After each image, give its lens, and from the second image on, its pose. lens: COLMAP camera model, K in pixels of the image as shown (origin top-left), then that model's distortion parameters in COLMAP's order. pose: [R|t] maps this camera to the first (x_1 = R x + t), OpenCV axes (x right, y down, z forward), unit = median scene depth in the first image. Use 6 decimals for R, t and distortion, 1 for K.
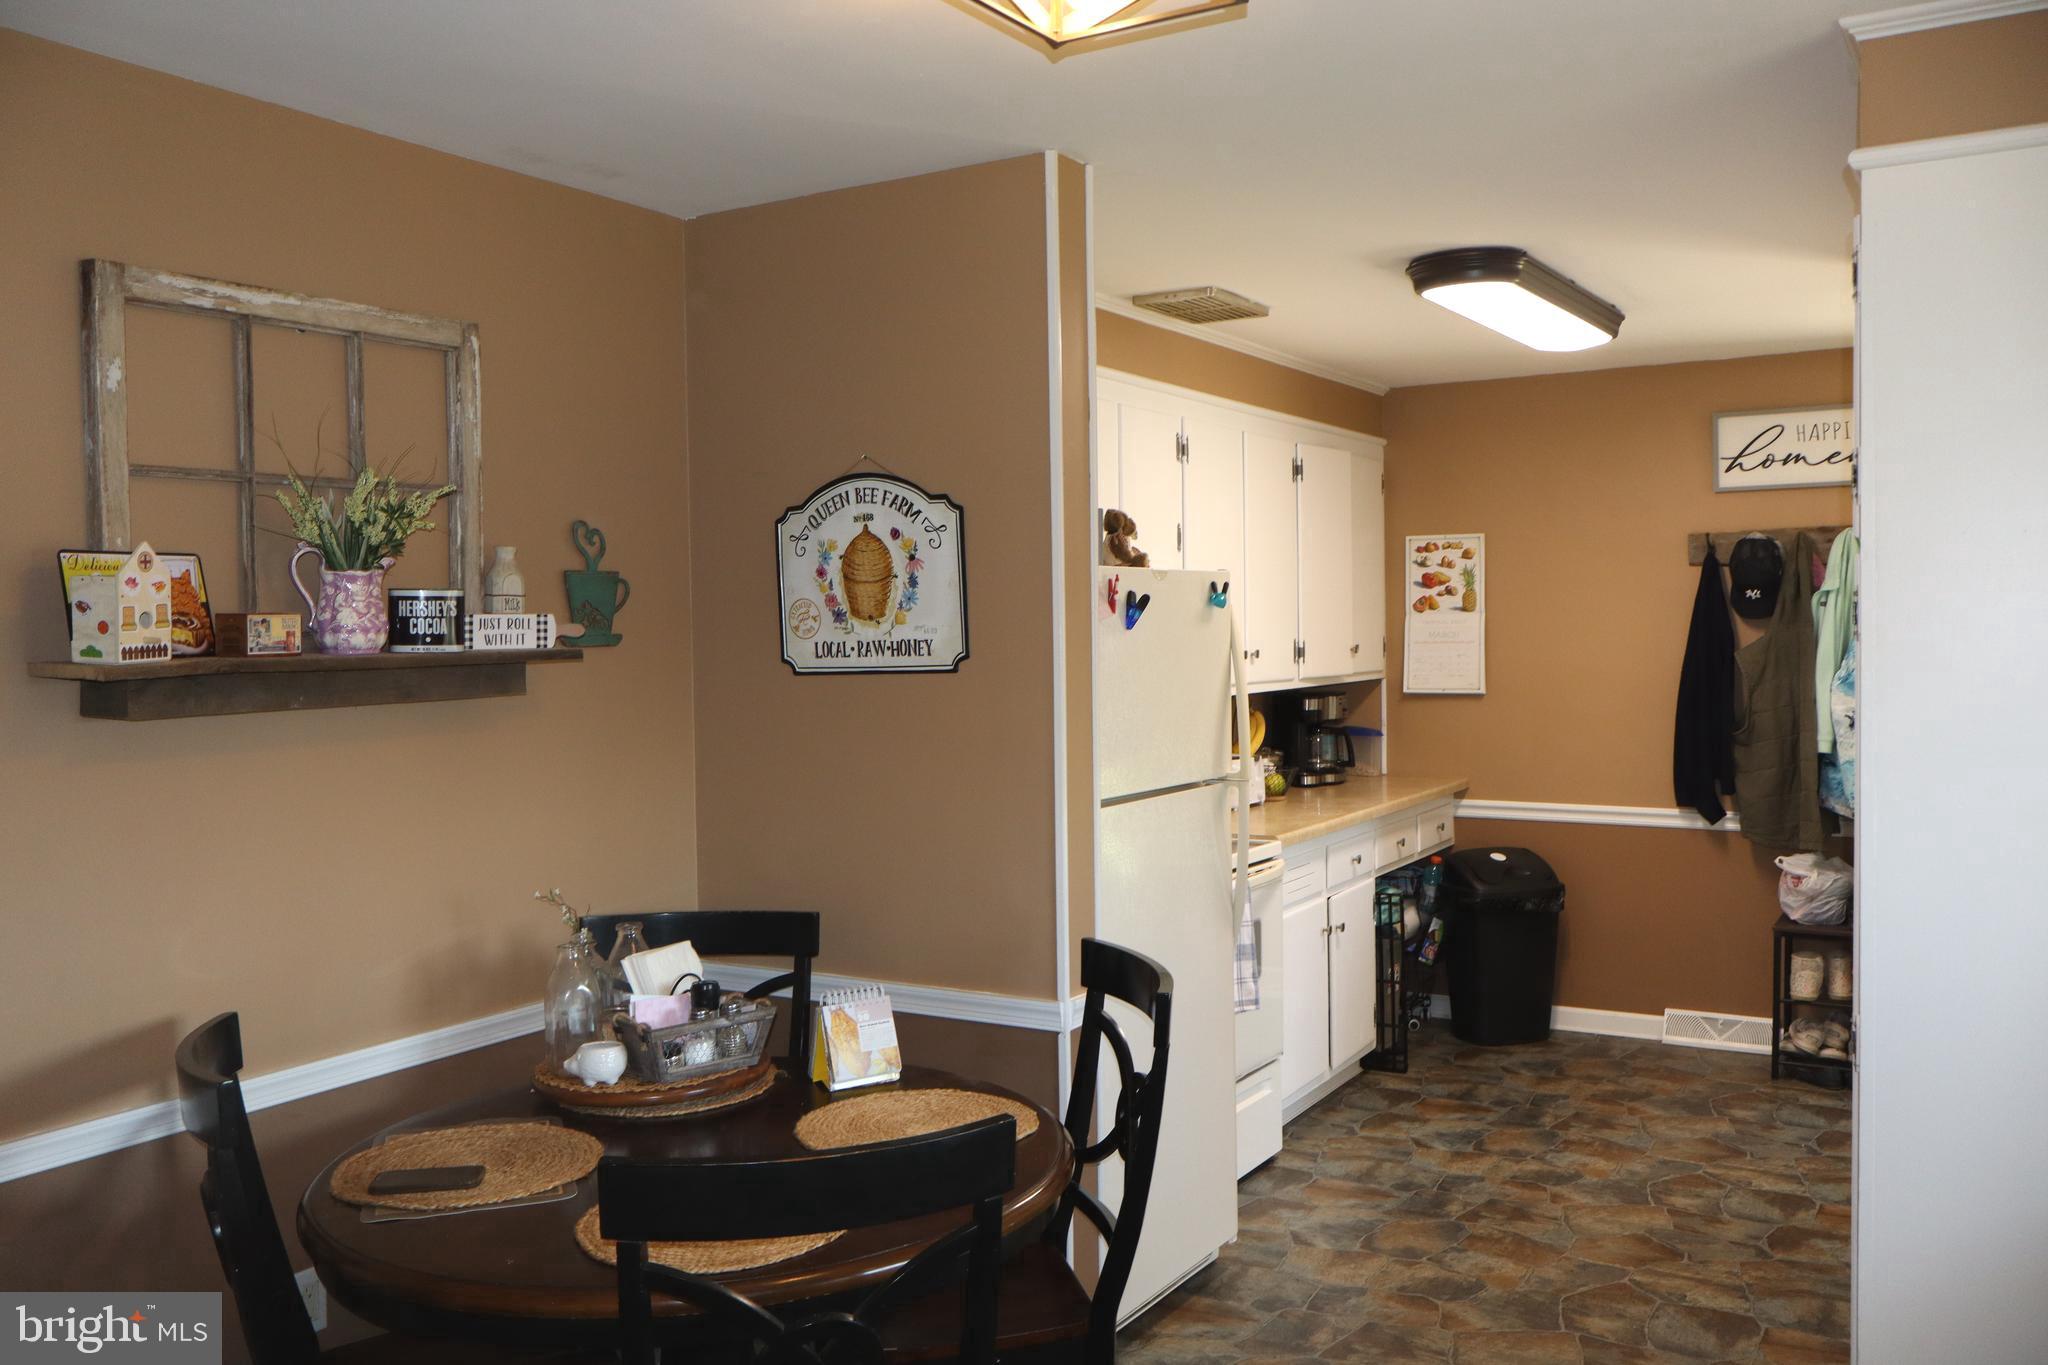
lens RADIAL K [[1706.4, 0, 1028.7], [0, 1706.4, 687.7], [0, 0, 1]] dist [-0.000543, 0.001844]
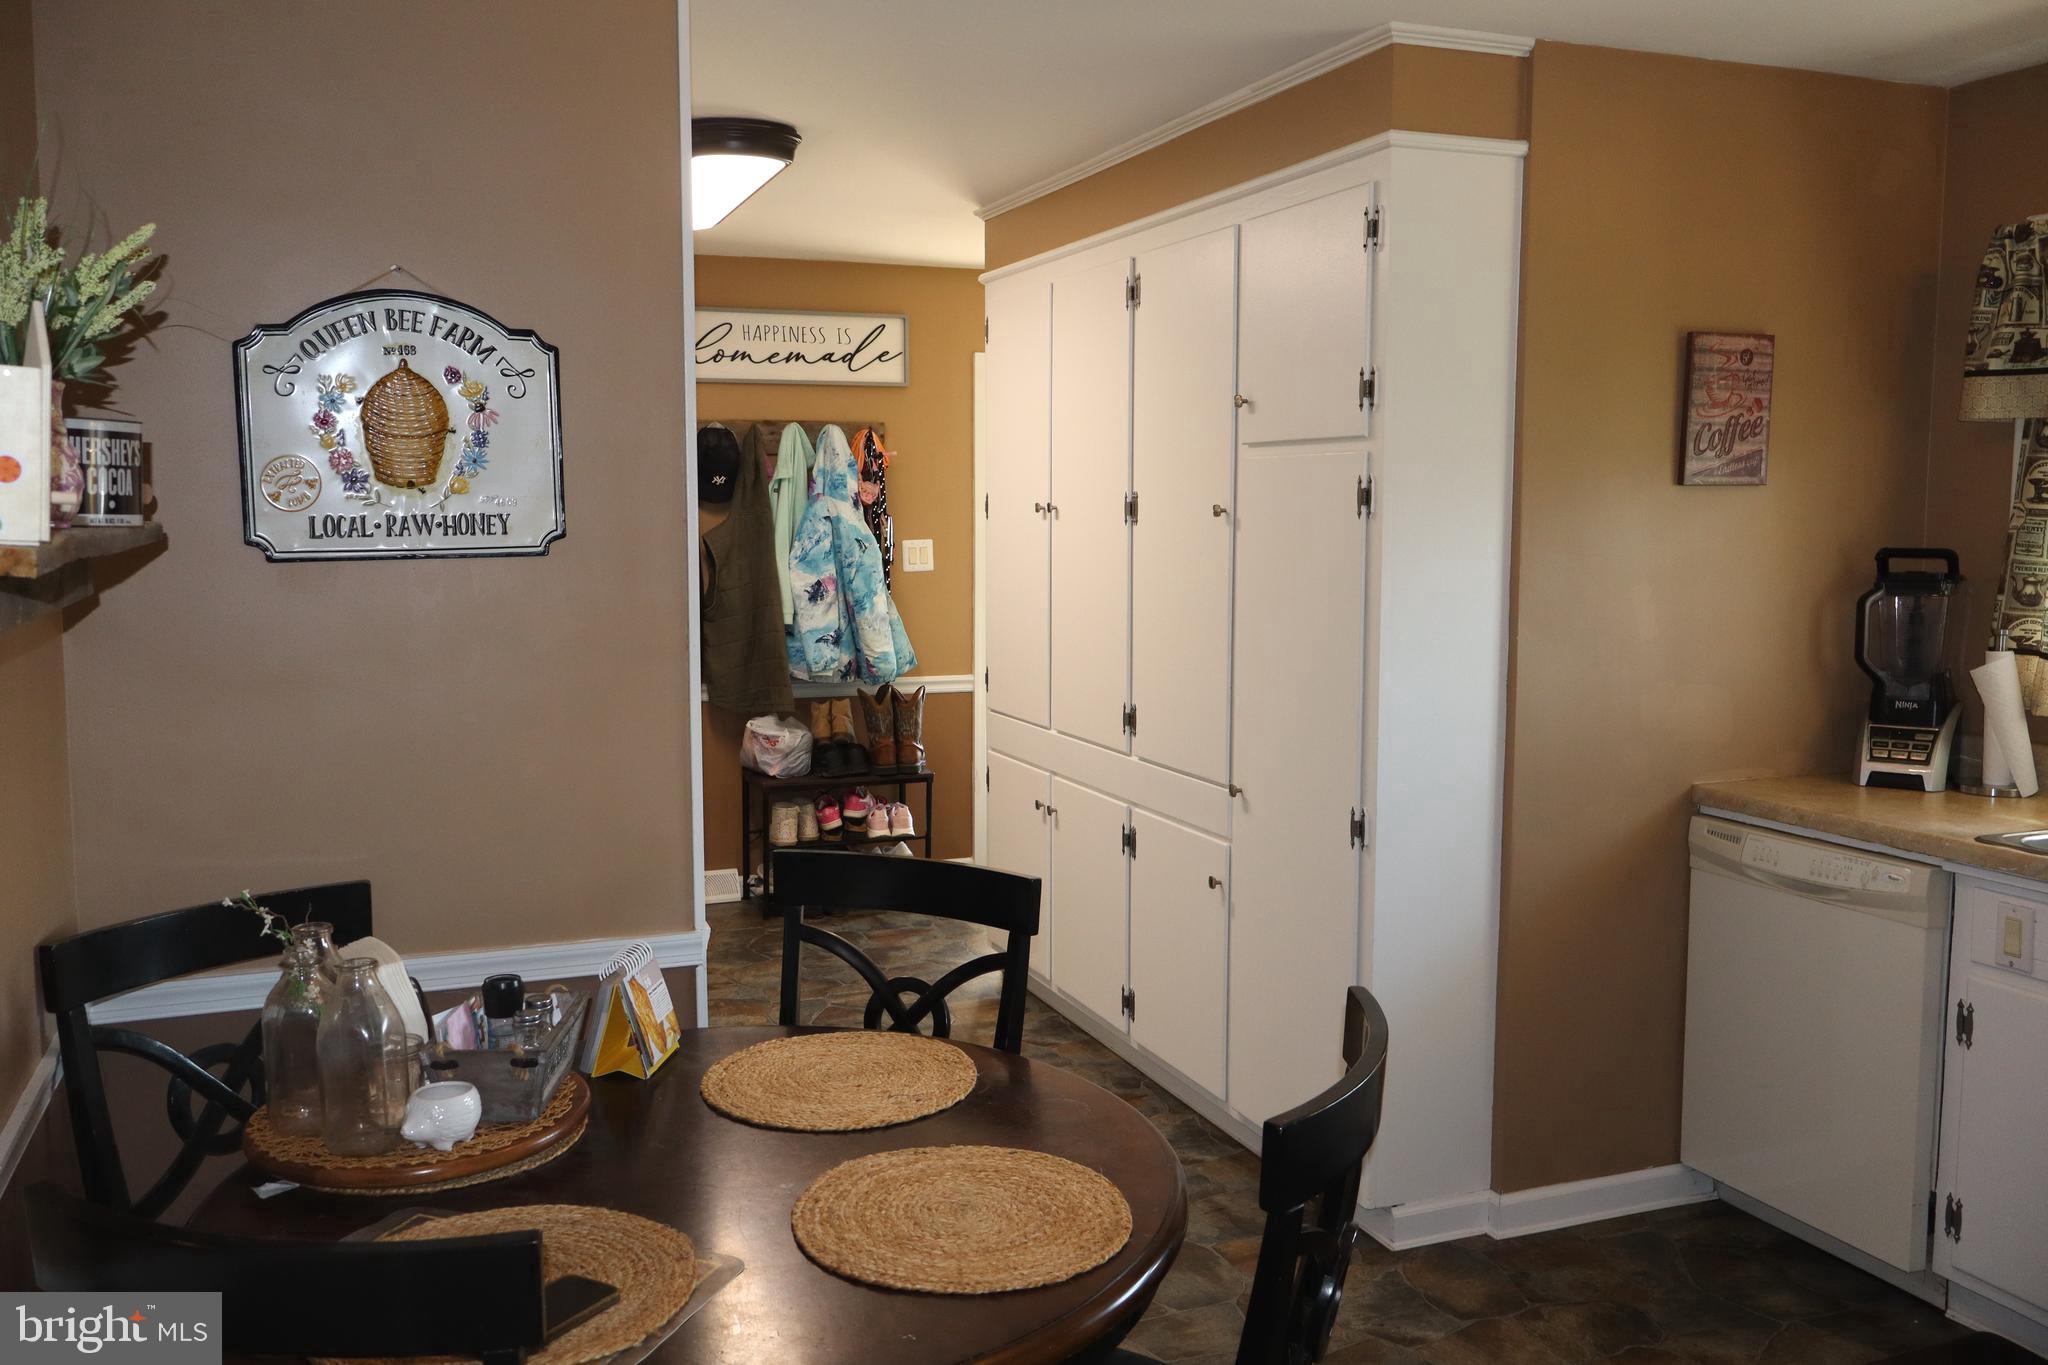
lens RADIAL K [[1706.4, 0, 1028.7], [0, 1706.4, 687.7], [0, 0, 1]] dist [-0.000543, 0.001844]
pose [[0.599747, -0.073191, 0.796835, -0.324792], [0.021449, 0.996921, 0.075425, -0.001473], [-0.799902, -0.028145, 0.599470, 0.196777]]
